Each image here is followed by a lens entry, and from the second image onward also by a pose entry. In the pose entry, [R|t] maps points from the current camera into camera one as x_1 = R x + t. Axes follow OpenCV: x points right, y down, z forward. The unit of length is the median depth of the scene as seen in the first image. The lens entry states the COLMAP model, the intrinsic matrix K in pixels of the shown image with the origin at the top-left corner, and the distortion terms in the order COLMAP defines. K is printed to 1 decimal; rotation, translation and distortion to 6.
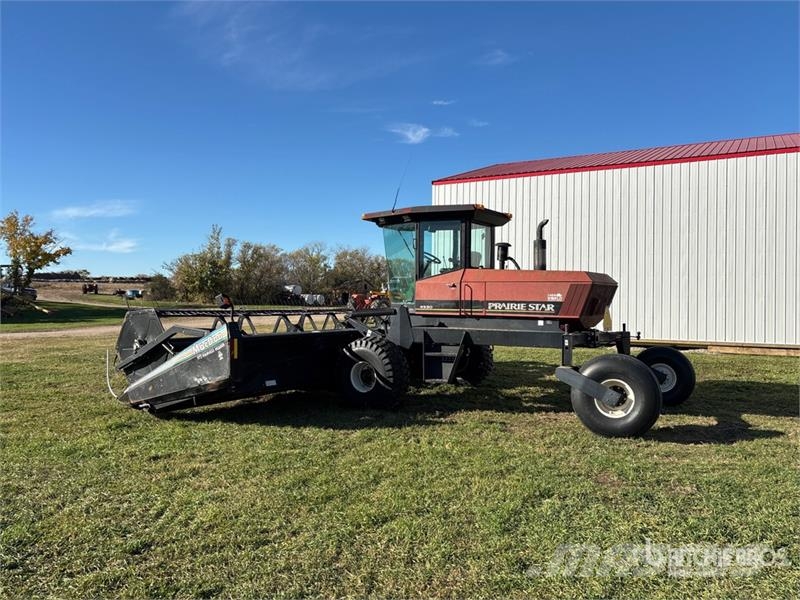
lens RADIAL K [[625.6, 0, 400.0], [0, 625.6, 300.0], [0, 0, 1]] dist [0.044185, -0.005657]
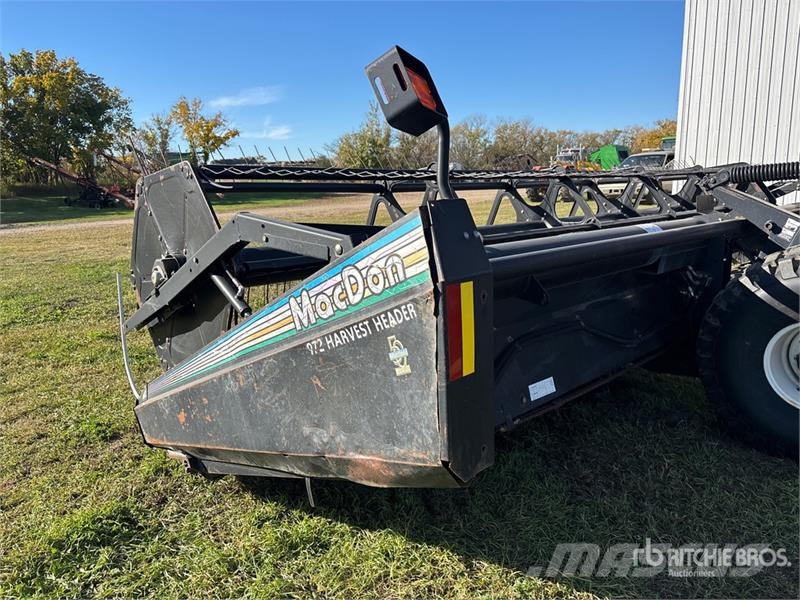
lens RADIAL K [[606.2, 0, 399.5], [0, 606.2, 279.5], [0, 0, 1]] dist [0.019311, -0.000802]
pose [[0.969235, 0.017298, -0.245529, -0.187824], [0.023059, 0.986759, 0.160543, 0.022813], [0.245056, -0.161265, 0.956003, 0.644378]]
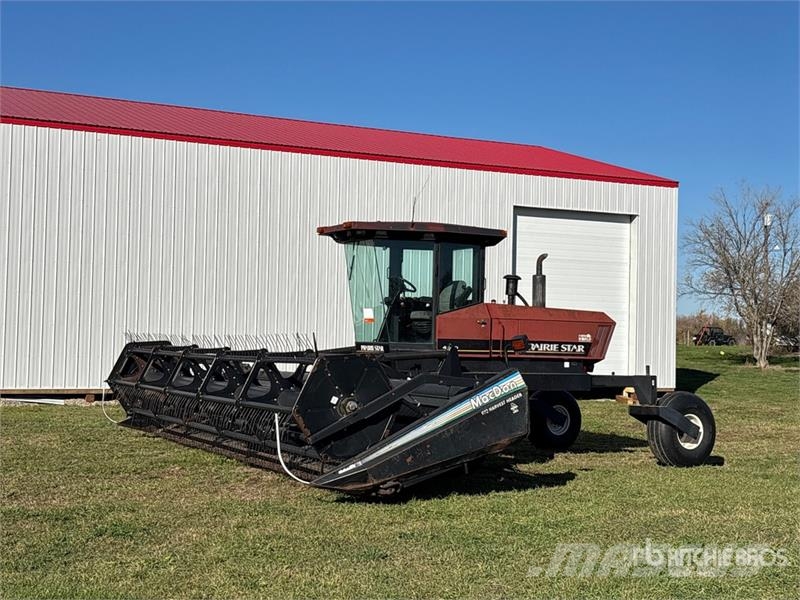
lens RADIAL K [[1194.8, 0, 400.0], [0, 1194.8, 300.0], [0, 0, 1]] dist [0.422622, -3.353026]
pose [[0.555791, 0.029870, 0.830785, -1.362085], [-0.013675, 0.999548, -0.026790, -0.008454], [-0.831210, 0.003529, 0.555948, 0.190515]]
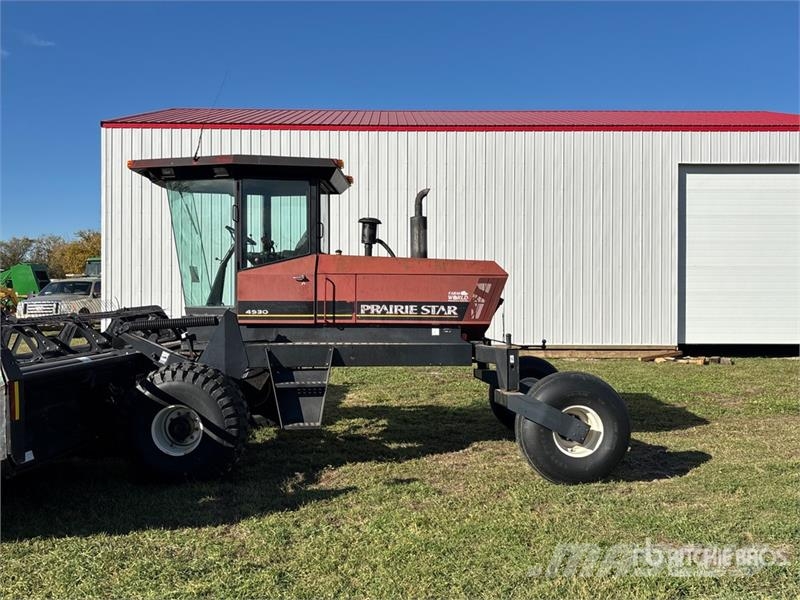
lens RADIAL K [[798.6, 0, 400.0], [0, 798.6, 300.0], [0, 0, 1]] dist [0.182130, -0.555166]
pose [[0.867350, -0.008715, 0.497622, -0.254852], [0.006013, 0.999957, 0.007031, -0.006403], [-0.497662, -0.003106, 0.867366, 0.215107]]
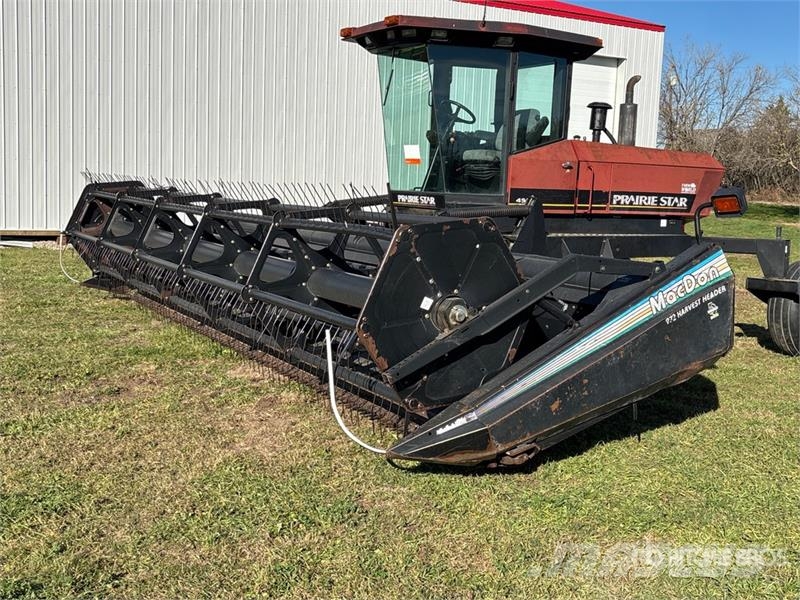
lens RADIAL K [[955.2, 0, 400.0], [0, 955.2, 300.0], [0, 0, 1]] dist [0.096729, -0.043918]
pose [[0.506611, -0.095955, 0.856818, -0.854777], [-0.029916, 0.991233, 0.128696, -0.009130], [-0.861655, -0.090831, 0.499299, 0.666540]]
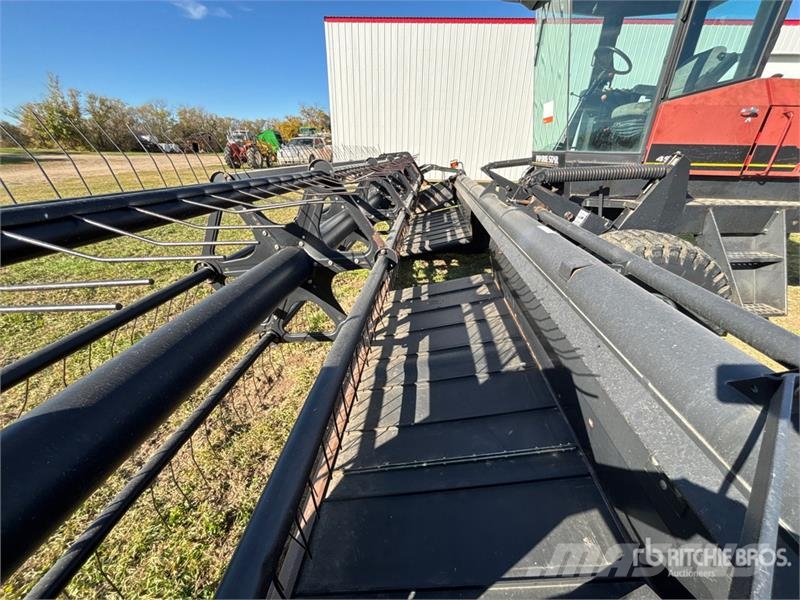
lens RADIAL K [[324.7, 0, 400.0], [0, 324.7, 300.0], [0, 0, 1]] dist [-0.000225, -0.000040]
pose [[0.899090, -0.175632, 0.400987, -0.308220], [-0.008828, 0.908529, 0.417729, 0.007300], [-0.437675, -0.379116, 0.815299, 0.870922]]
